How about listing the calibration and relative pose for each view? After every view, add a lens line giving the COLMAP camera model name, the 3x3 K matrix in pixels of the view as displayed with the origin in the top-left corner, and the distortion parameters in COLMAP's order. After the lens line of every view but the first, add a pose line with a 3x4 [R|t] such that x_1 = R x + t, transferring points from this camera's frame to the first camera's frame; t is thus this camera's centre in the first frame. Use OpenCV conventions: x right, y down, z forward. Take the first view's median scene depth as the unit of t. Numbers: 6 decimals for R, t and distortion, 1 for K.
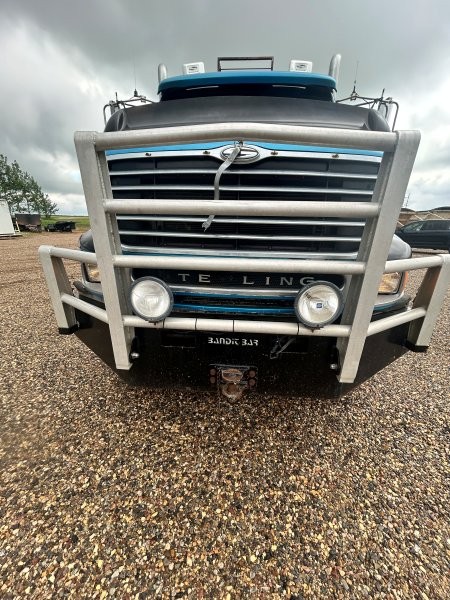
lens RADIAL K [[243.6, 0, 225.0], [0, 243.6, 297.7], [0, 0, 1]] dist [-0.000402, 0.000021]
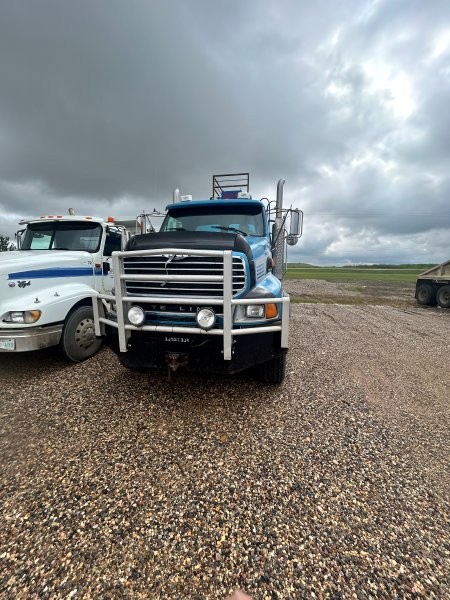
lens RADIAL K [[243.6, 0, 225.0], [0, 243.6, 297.7], [0, 0, 1]] dist [-0.000402, 0.000021]
pose [[0.993640, 0.005089, -0.112488, 0.740211], [-0.026269, 0.981890, -0.187621, 0.233962], [0.109496, 0.189382, 0.975779, -1.105681]]
